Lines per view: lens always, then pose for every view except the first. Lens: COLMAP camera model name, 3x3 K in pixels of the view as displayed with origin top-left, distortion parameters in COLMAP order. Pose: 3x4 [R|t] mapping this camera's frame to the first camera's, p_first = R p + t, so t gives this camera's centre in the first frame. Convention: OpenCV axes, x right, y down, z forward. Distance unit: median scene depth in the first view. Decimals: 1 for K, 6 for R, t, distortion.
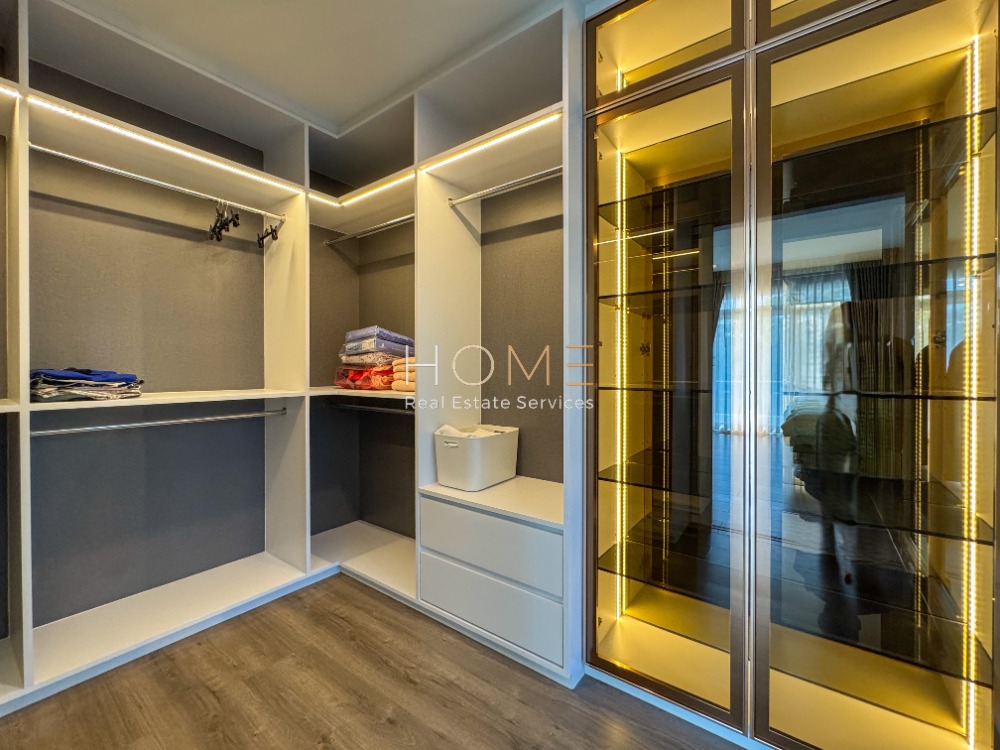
lens RADIAL K [[405.0, 0, 495.8], [0, 405.0, 371.0], [0, 0, 1]] dist [-0.005459, 0.001083]
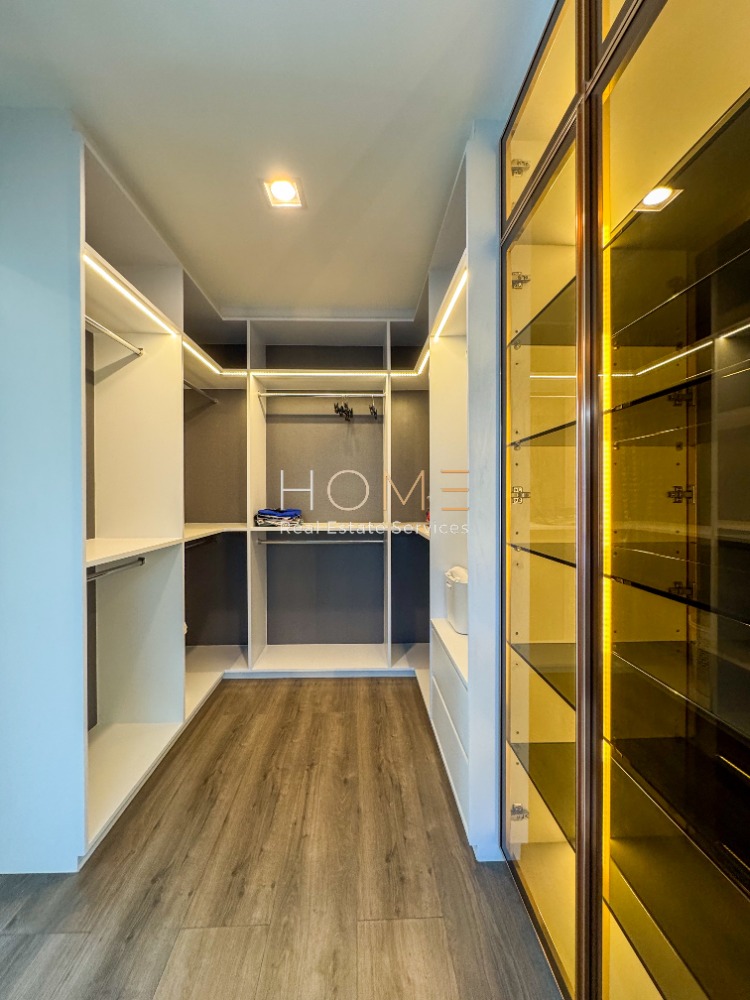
lens RADIAL K [[405.0, 0, 366.7], [0, 405.0, 498.7], [0, 0, 1]] dist [-0.005459, 0.001083]
pose [[0.618347, -0.001762, -0.785904, 0.654579], [0.000552, 0.999998, -0.001807, -0.048332], [0.785905, 0.000683, 0.618346, 0.180898]]
